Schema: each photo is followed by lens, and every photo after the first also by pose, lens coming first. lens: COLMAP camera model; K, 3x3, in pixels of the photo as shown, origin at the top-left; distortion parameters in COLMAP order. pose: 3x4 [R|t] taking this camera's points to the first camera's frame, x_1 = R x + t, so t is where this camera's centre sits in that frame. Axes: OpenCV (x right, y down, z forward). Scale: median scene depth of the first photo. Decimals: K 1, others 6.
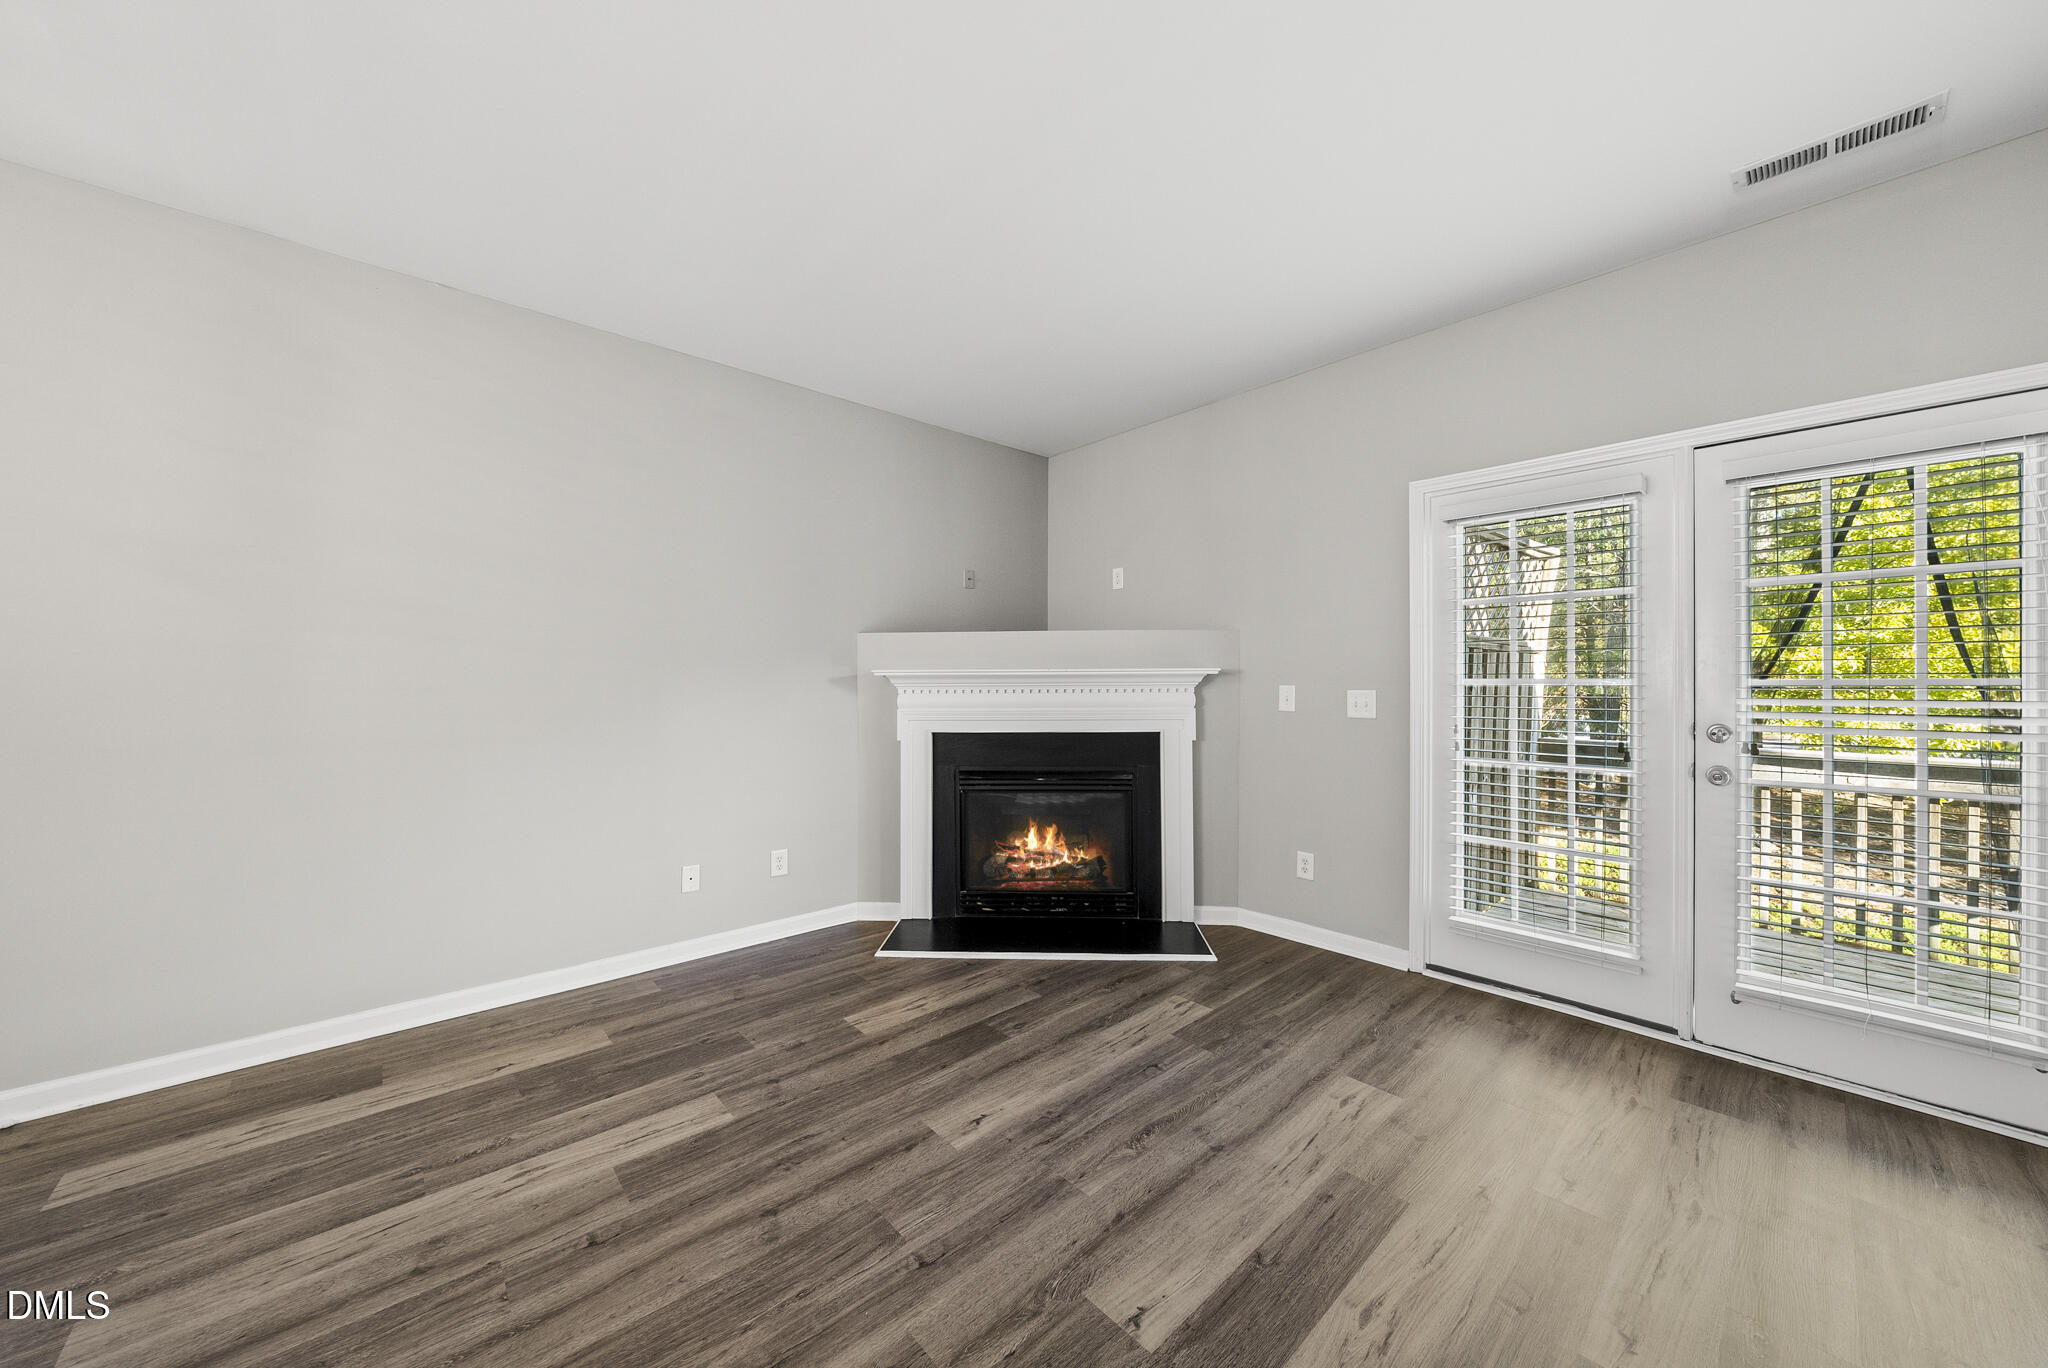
lens RADIAL K [[719.8, 0, 1021.2], [0, 719.8, 679.7], [0, 0, 1]] dist [-0.009666, 0.001141]
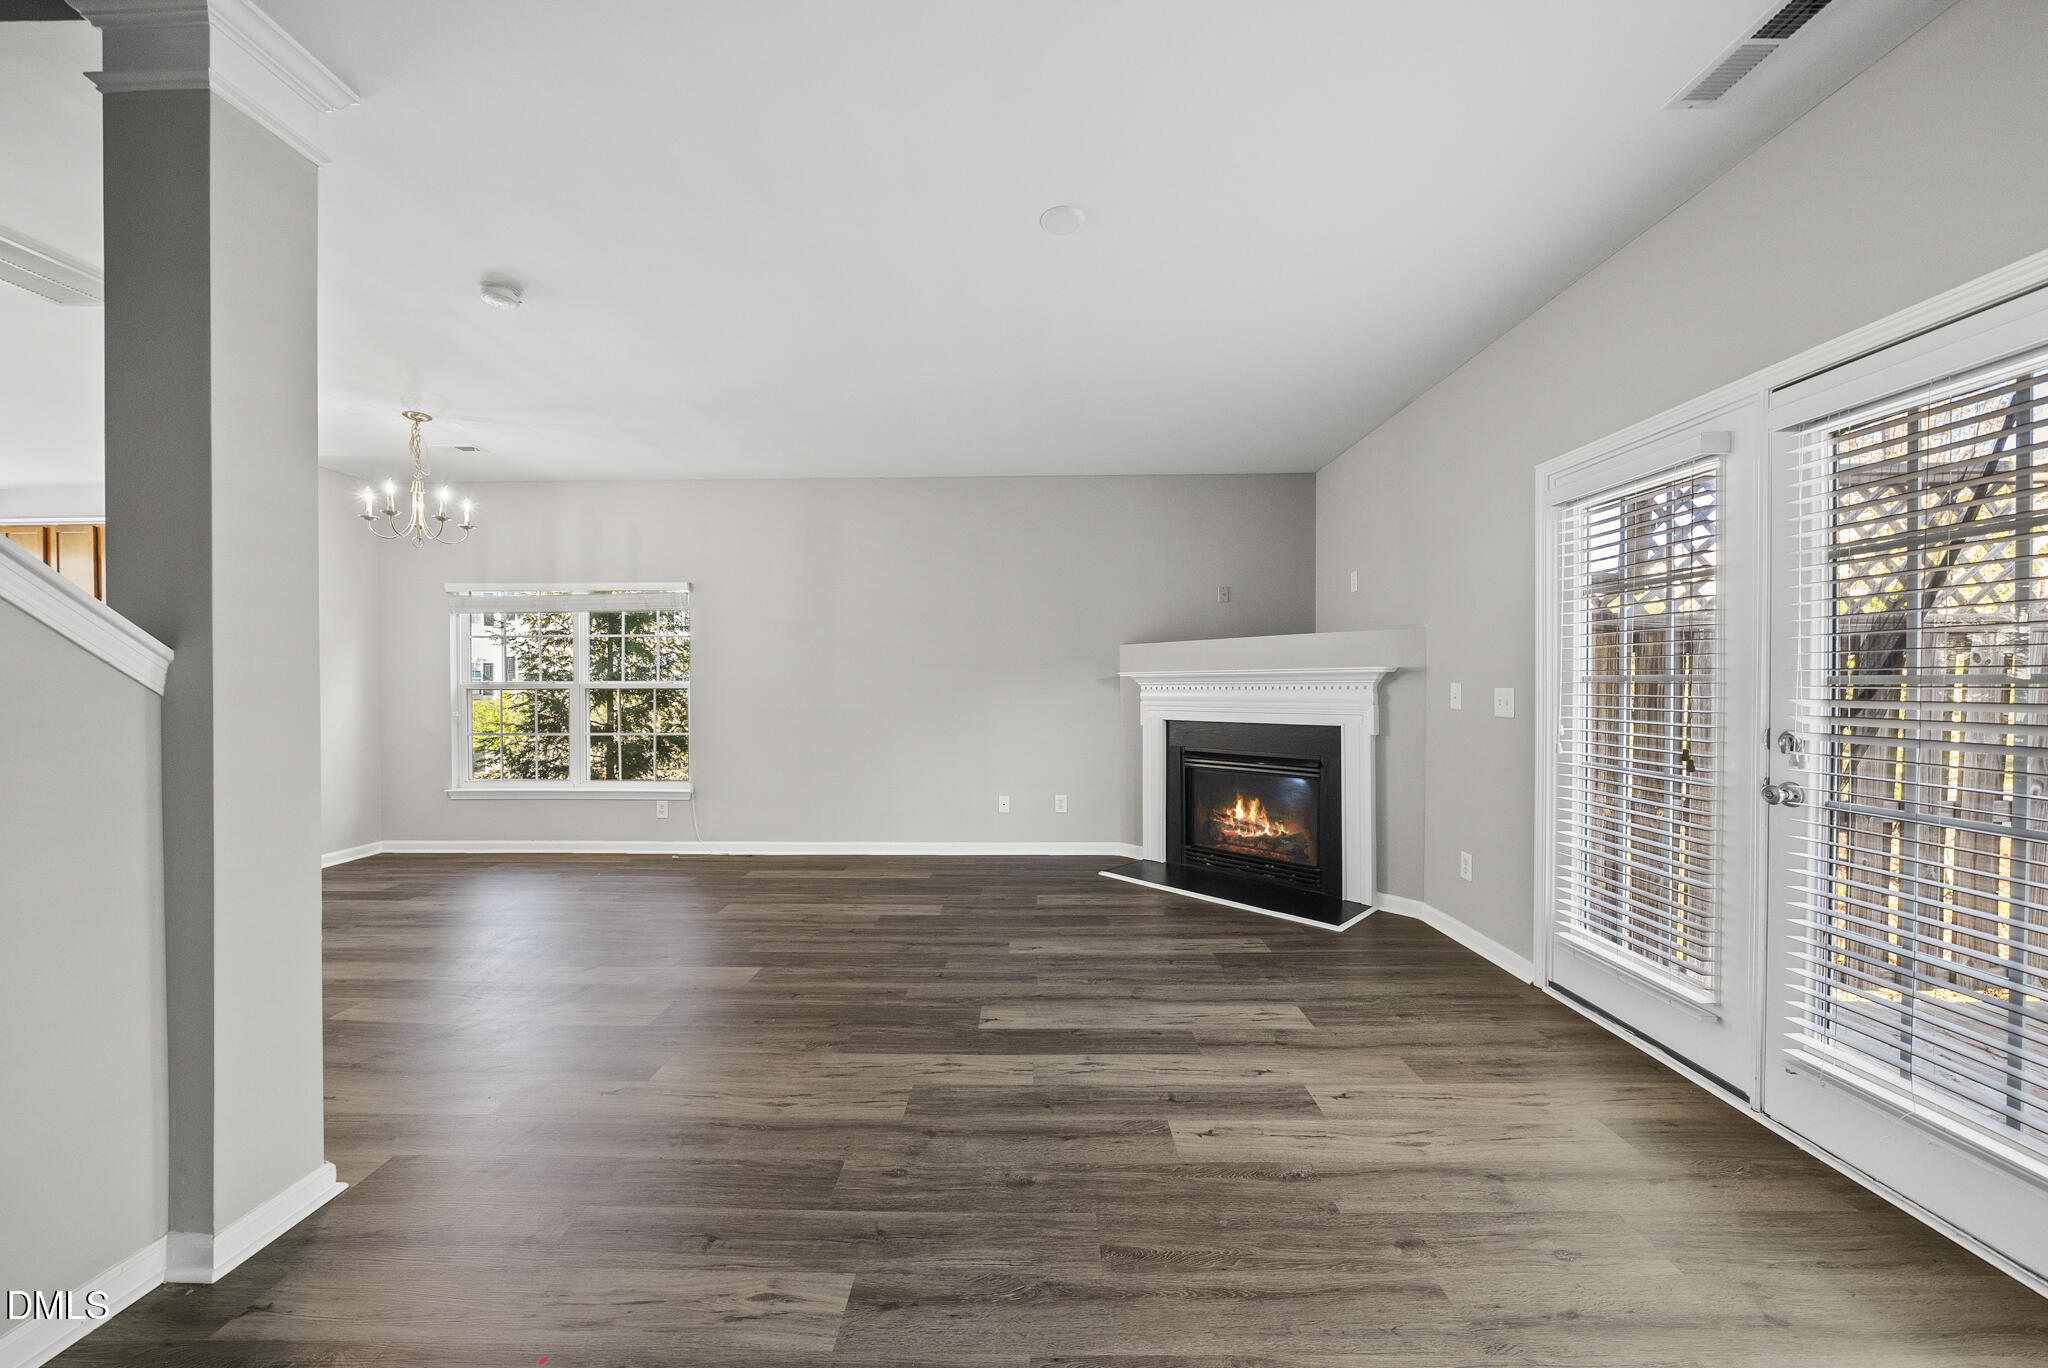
lens RADIAL K [[707.1, 0, 1021.2], [0, 707.1, 690.2], [0, 0, 1]] dist [-0.008376, 0.000306]
pose [[0.733464, 0.005628, -0.679705, 0.876506], [0.007701, 0.999833, 0.016589, -0.004265], [0.679685, -0.017402, 0.733298, -0.174167]]
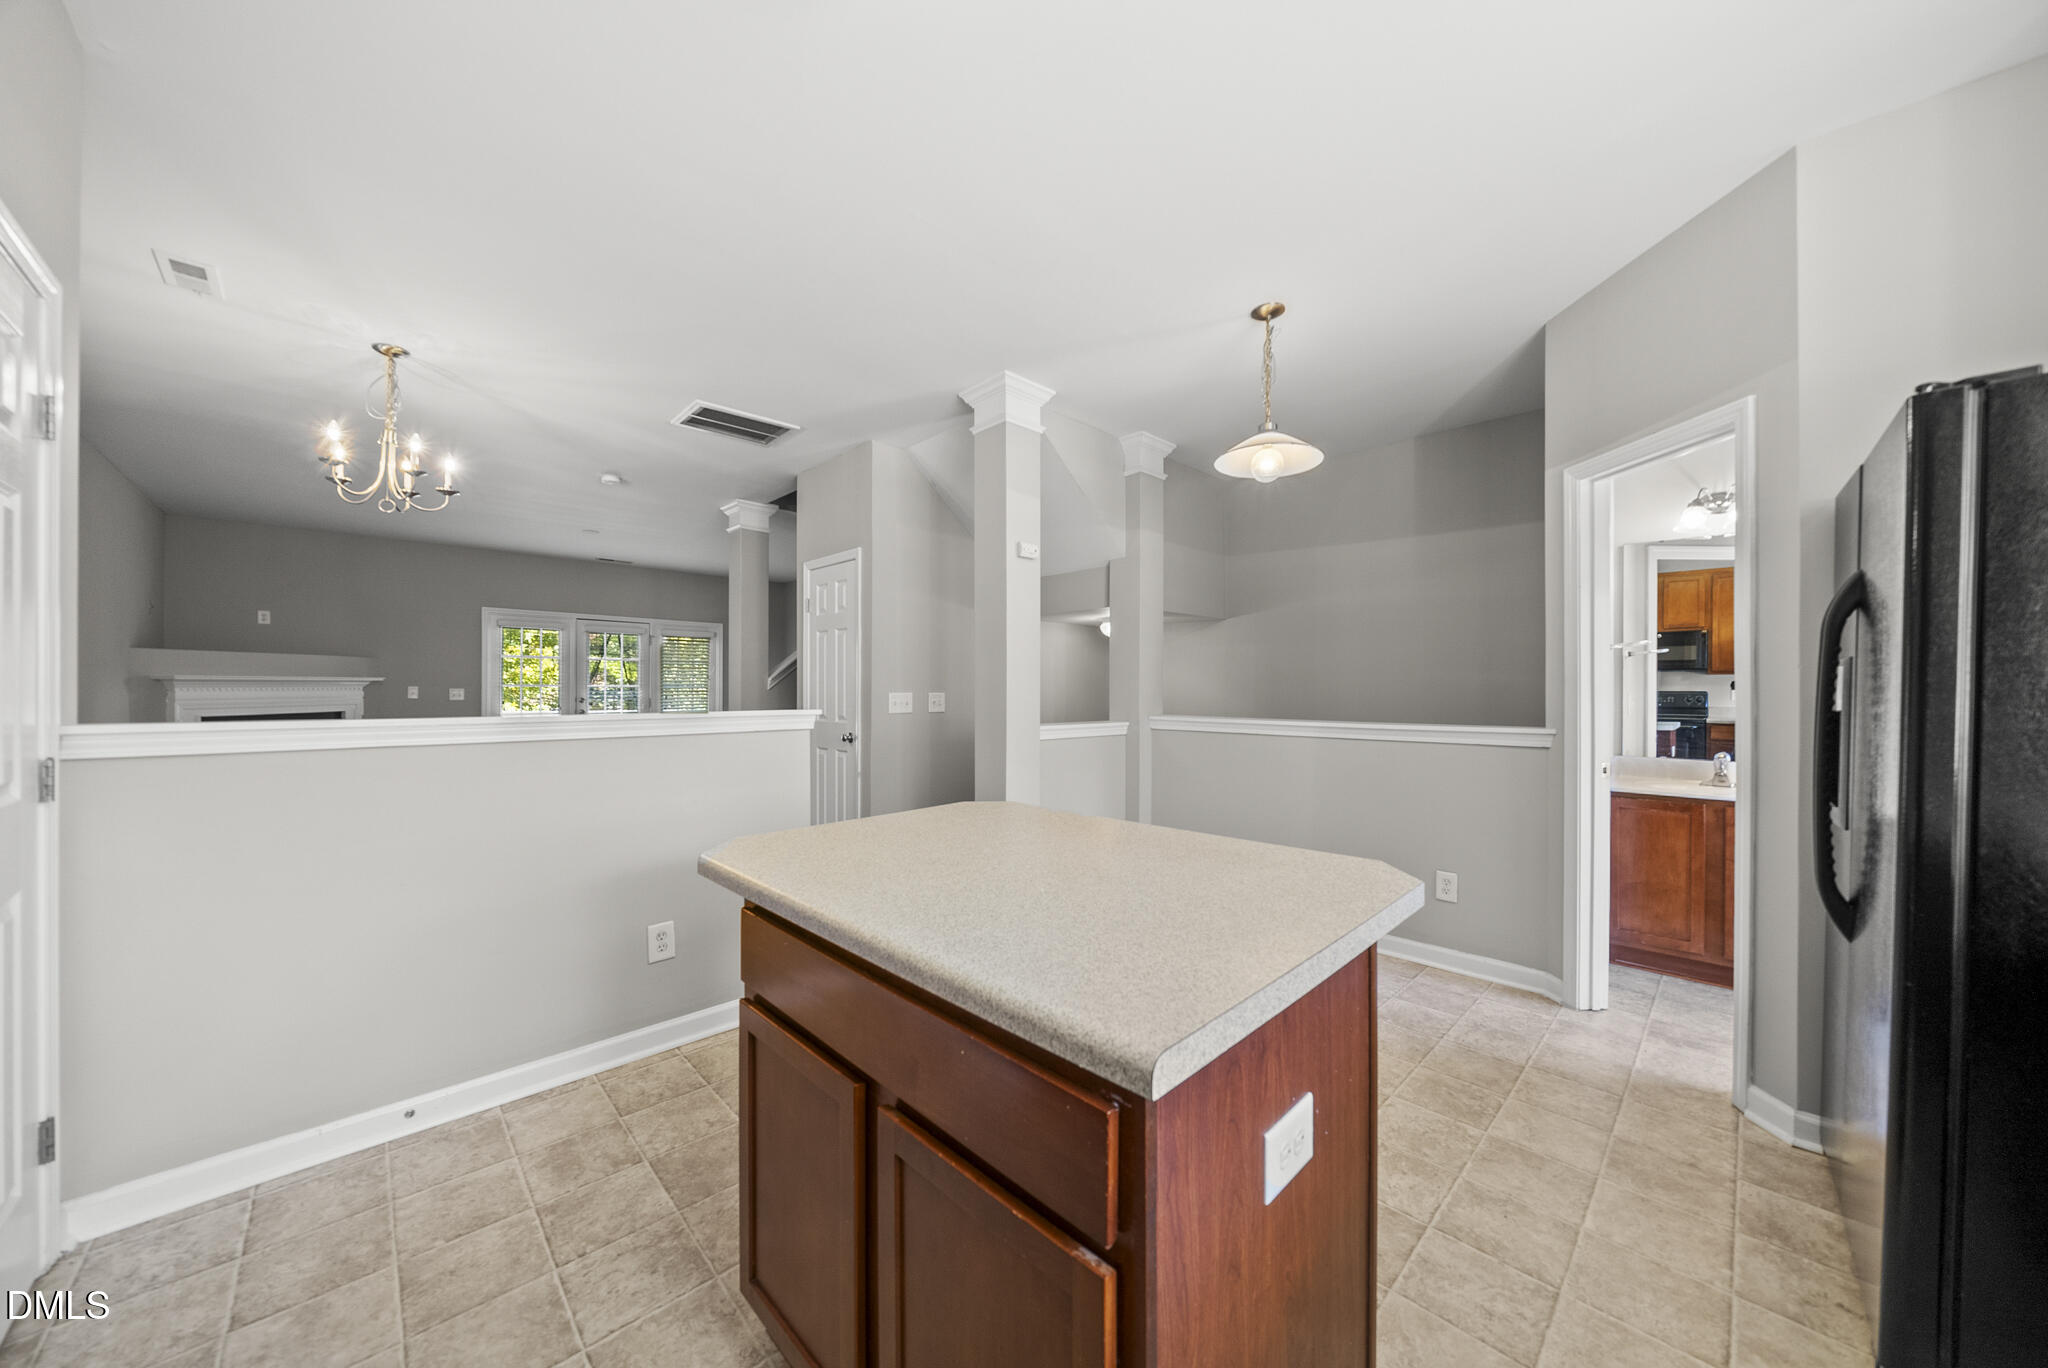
lens RADIAL K [[691.1, 0, 1015.5], [0, 691.1, 690.0], [0, 0, 1]] dist [-0.009016, -0.000073]
pose [[-0.043285, -0.001429, 0.999062, -2.578470], [-0.009974, 0.999950, 0.000998, -0.002489], [-0.999013, -0.009921, -0.043297, -1.027826]]
